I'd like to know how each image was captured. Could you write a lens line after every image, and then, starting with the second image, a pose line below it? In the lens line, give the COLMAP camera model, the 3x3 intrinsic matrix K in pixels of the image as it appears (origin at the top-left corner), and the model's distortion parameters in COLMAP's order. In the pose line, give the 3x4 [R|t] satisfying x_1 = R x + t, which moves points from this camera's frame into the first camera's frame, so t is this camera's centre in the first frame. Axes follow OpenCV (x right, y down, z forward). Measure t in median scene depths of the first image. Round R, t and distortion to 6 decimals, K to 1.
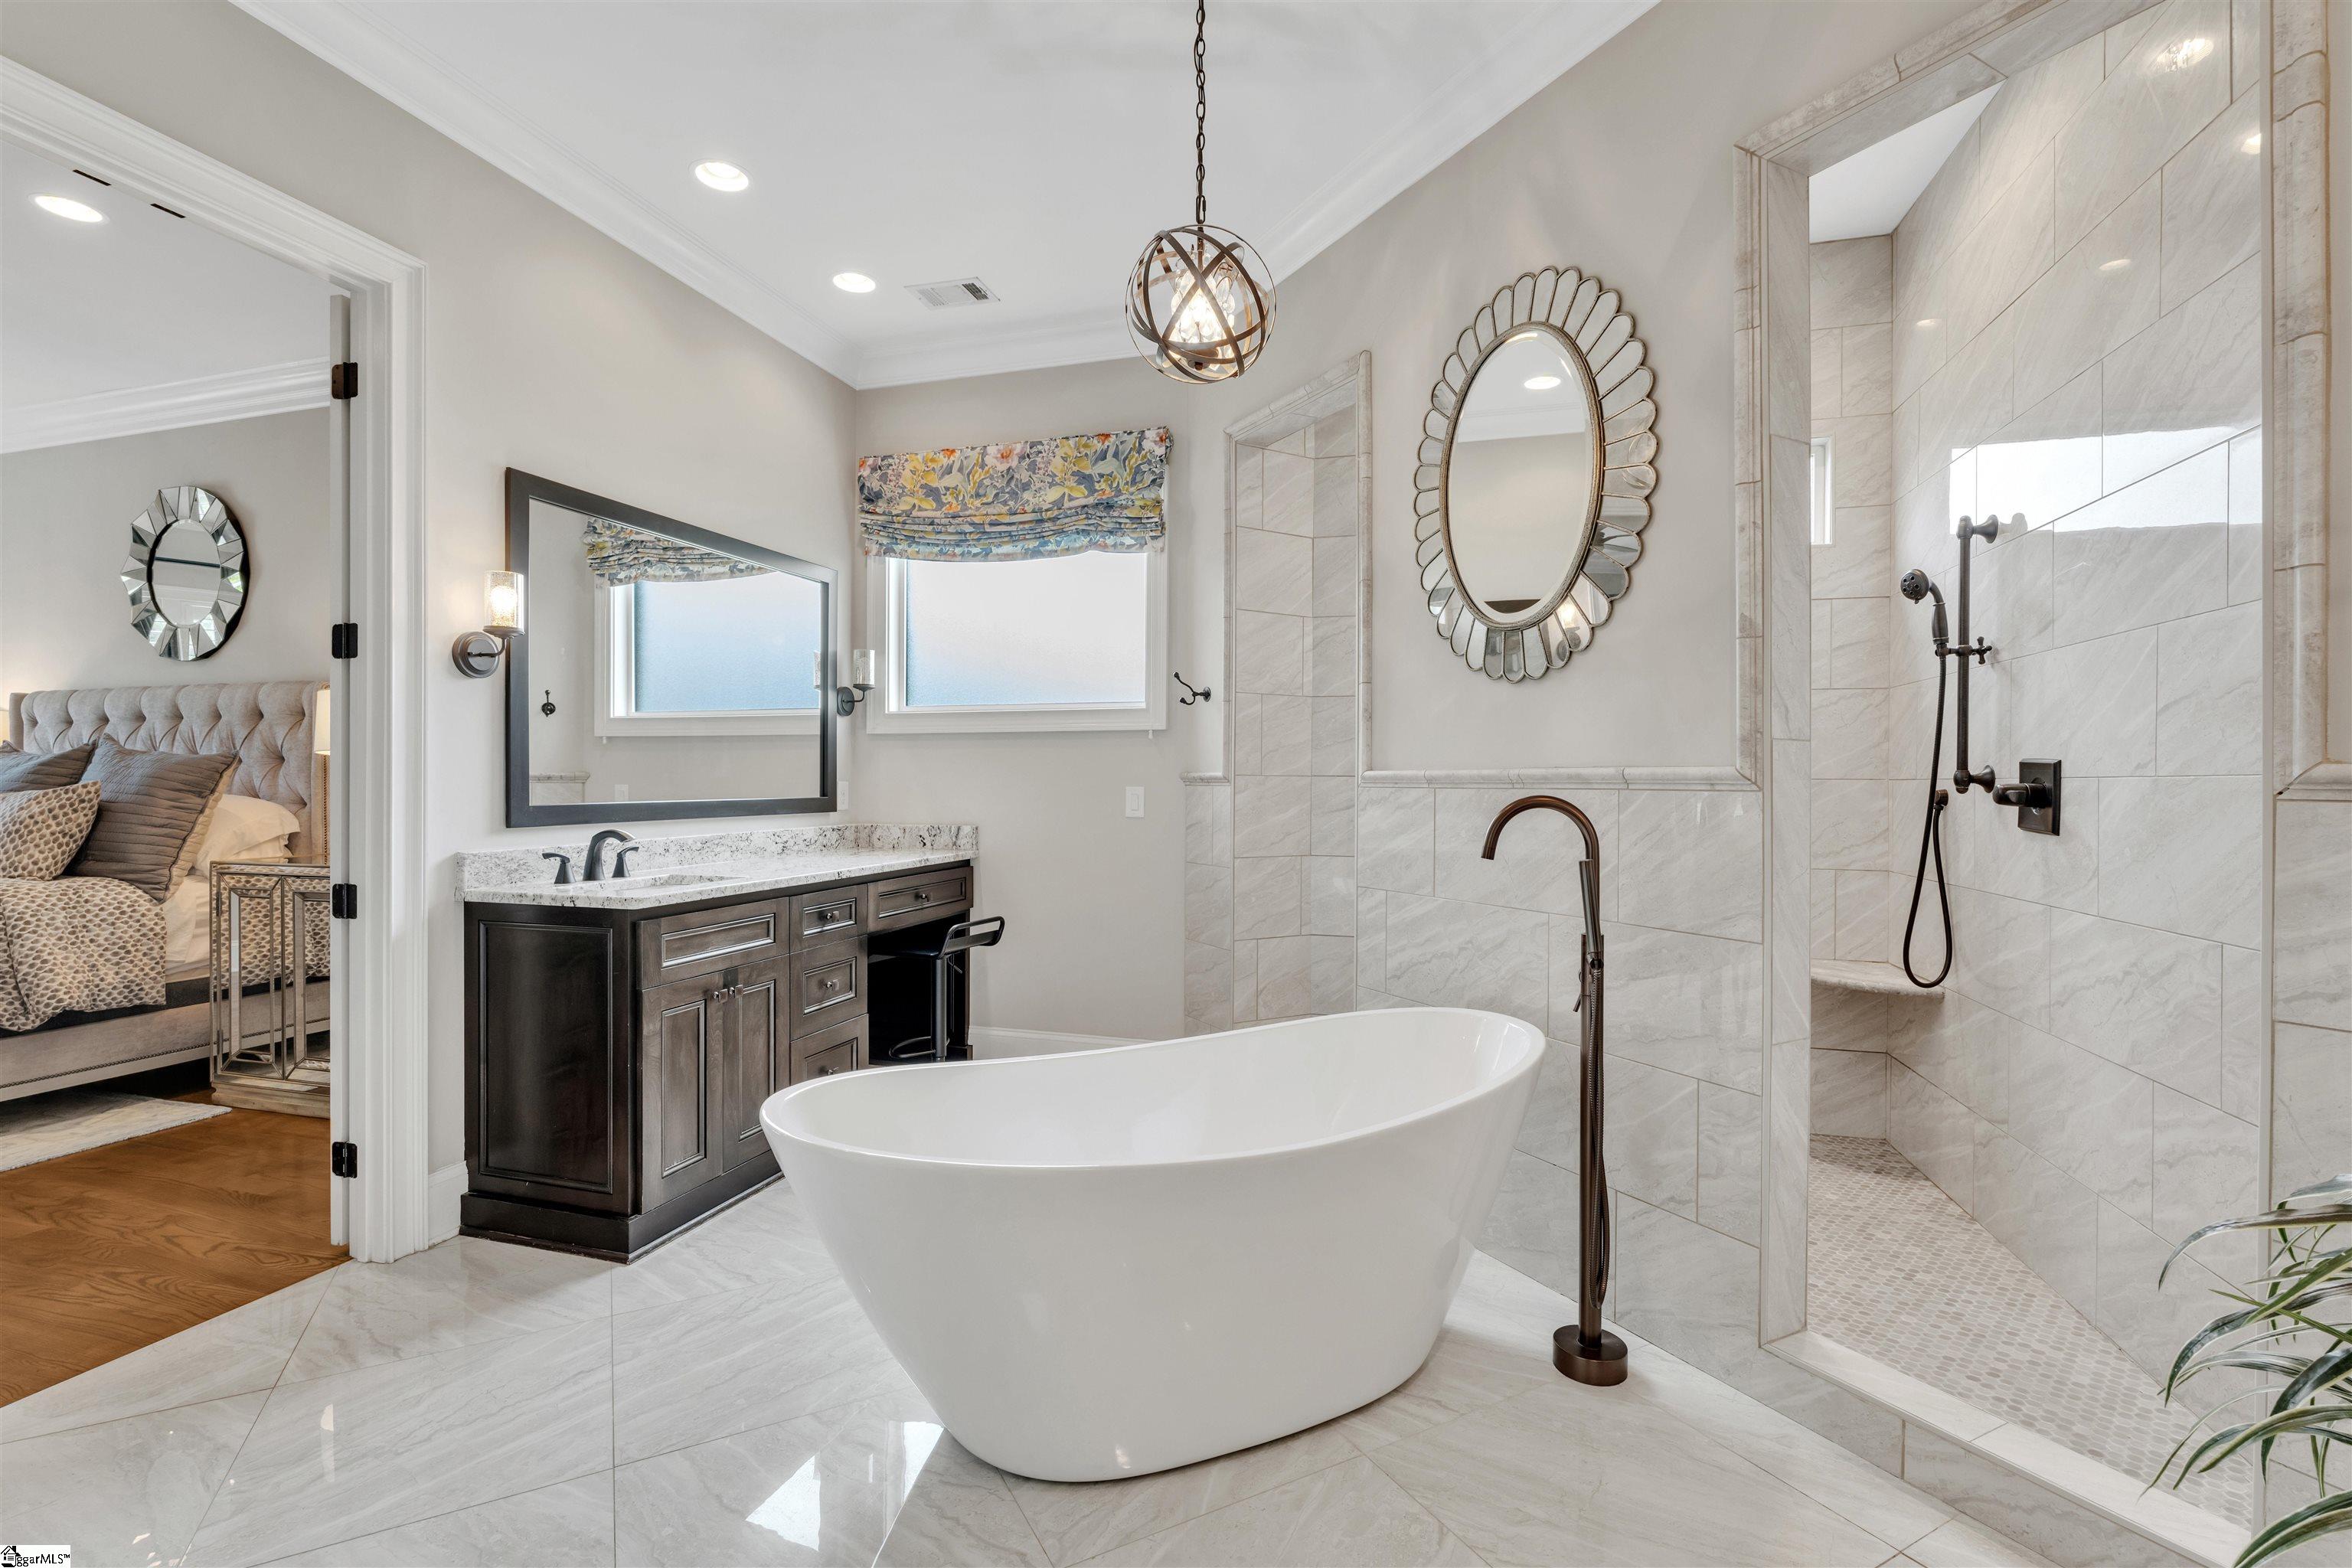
lens RADIAL K [[1057.7, 0, 1178.8], [0, 1057.7, 780.5], [0, 0, 1]] dist [-0.005912, 0.000633]
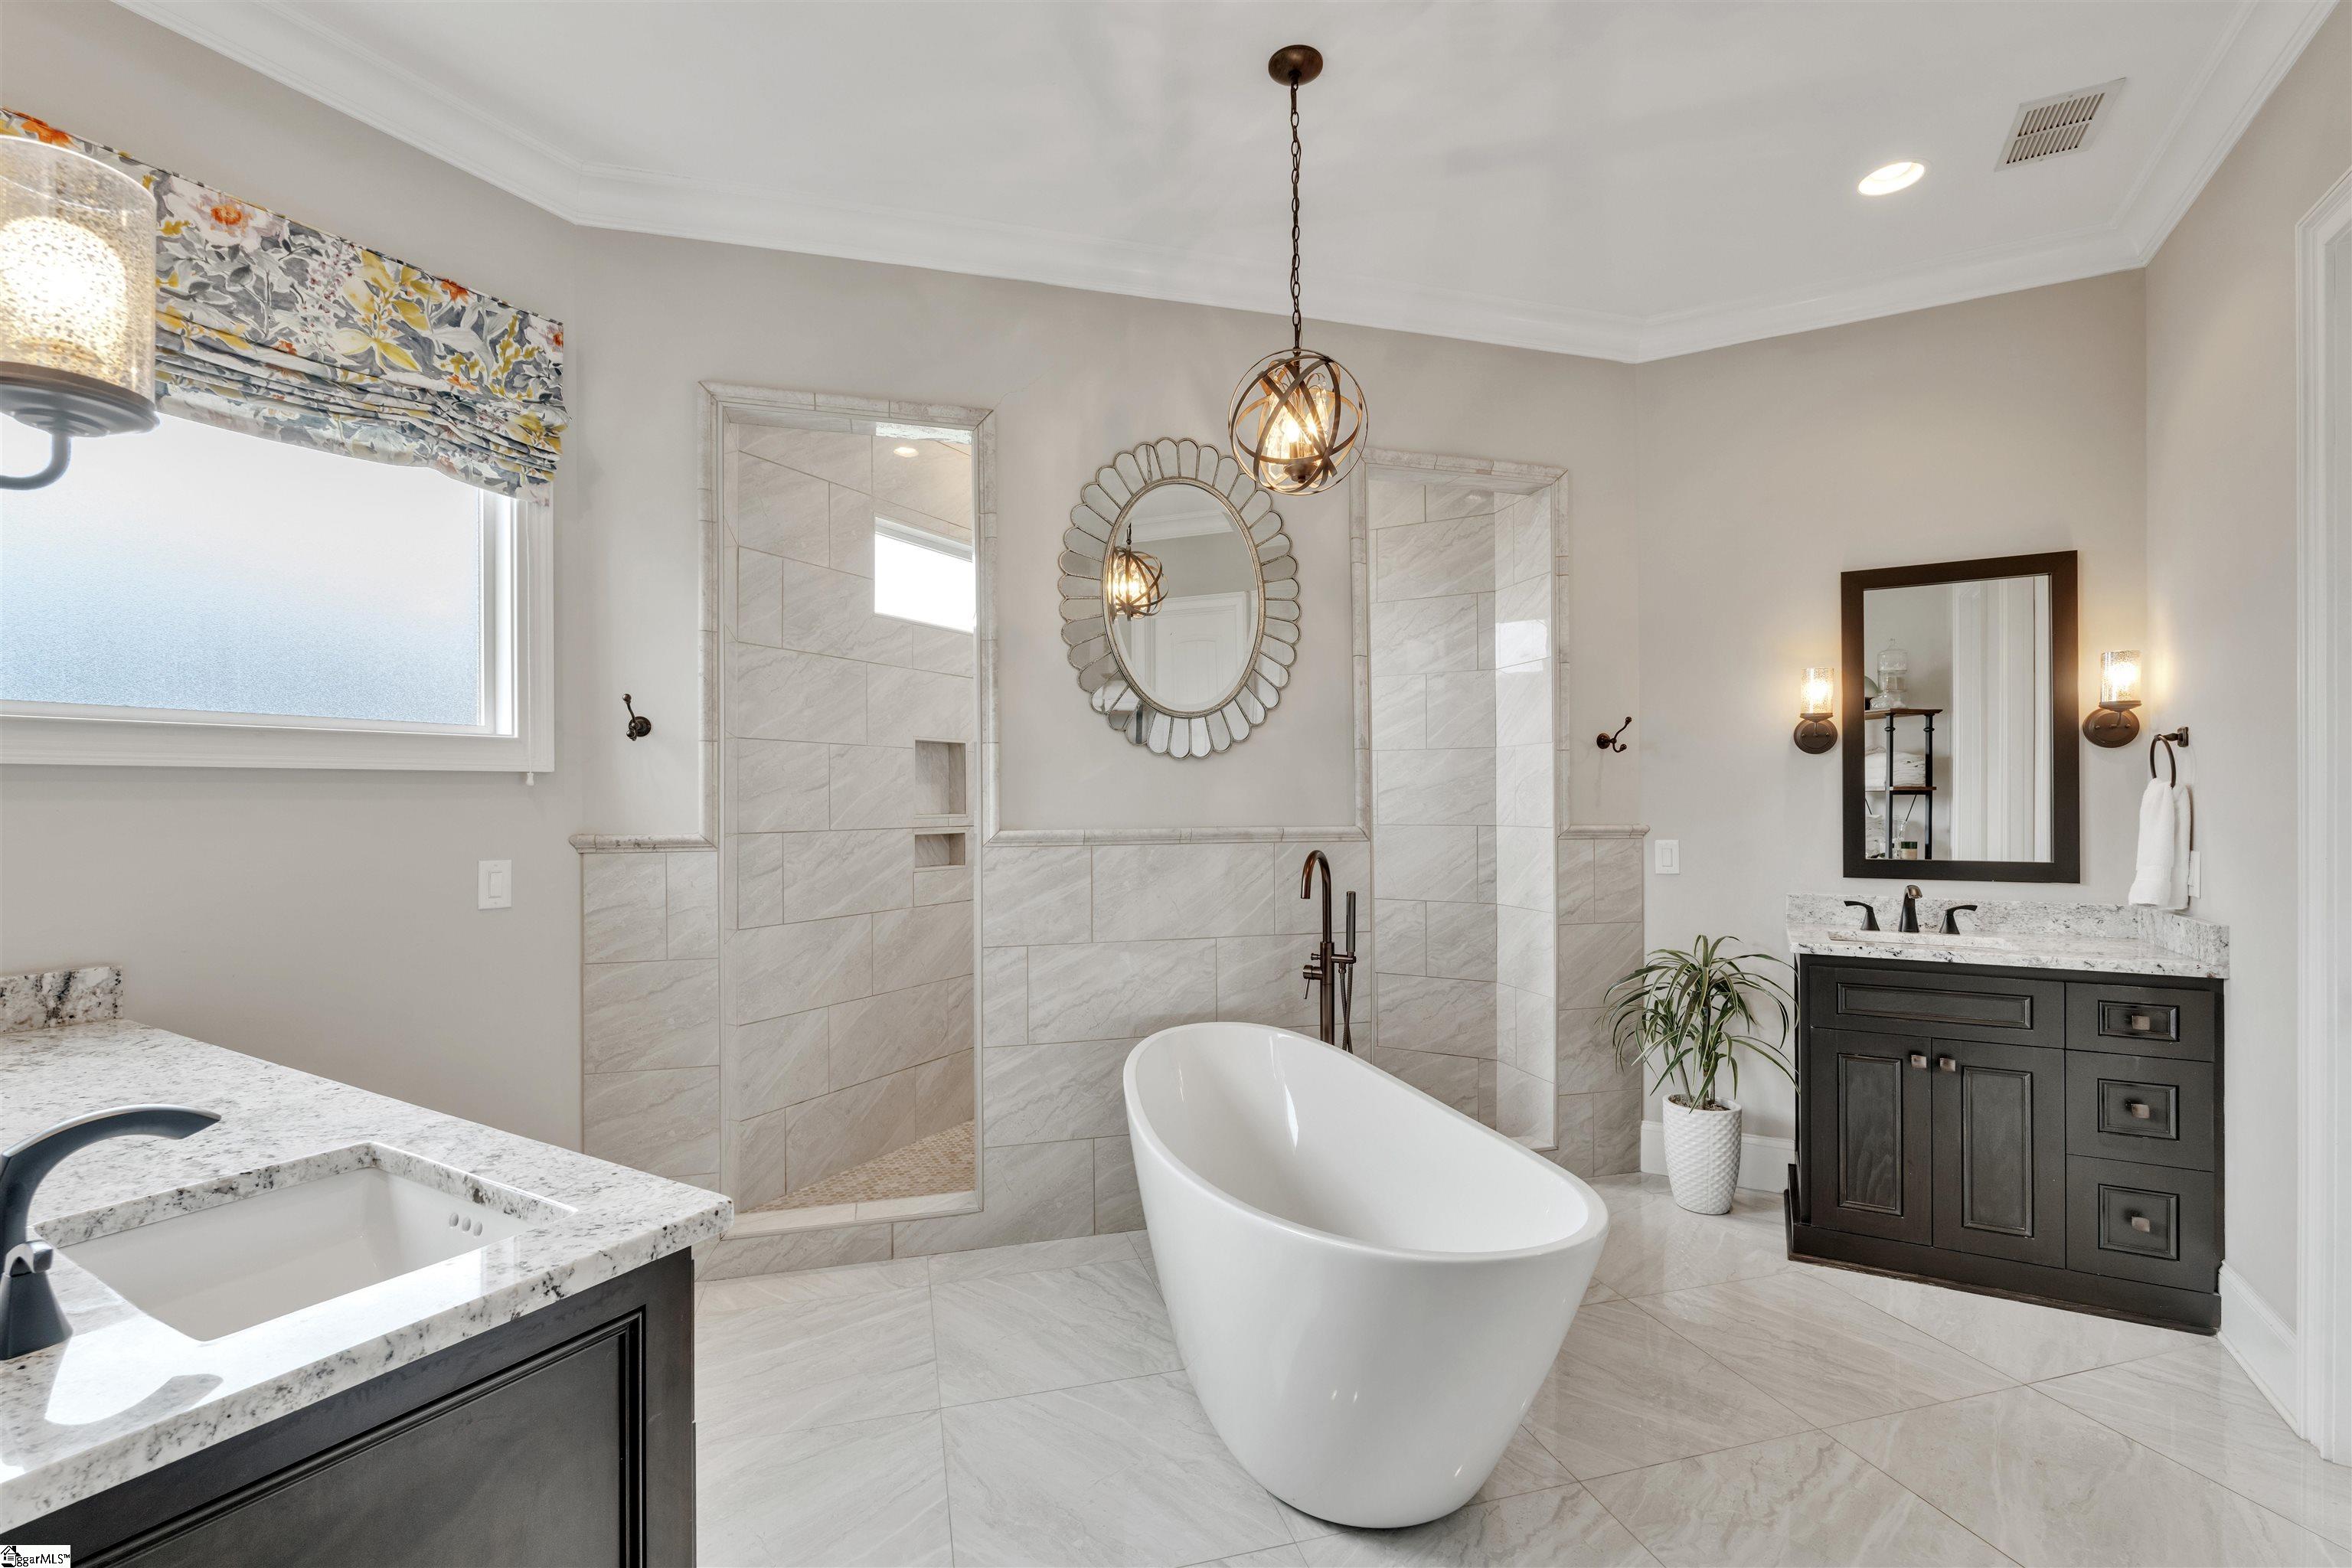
lens RADIAL K [[1037.5, 0, 1176.5], [0, 1037.5, 798.8], [0, 0, 1]] dist [-0.010323, 0.002536]
pose [[0.217036, -0.005599, 0.976147, -0.566821], [0.003366, 0.999982, 0.004987, -0.033364], [-0.976158, 0.002203, 0.217051, 0.471130]]
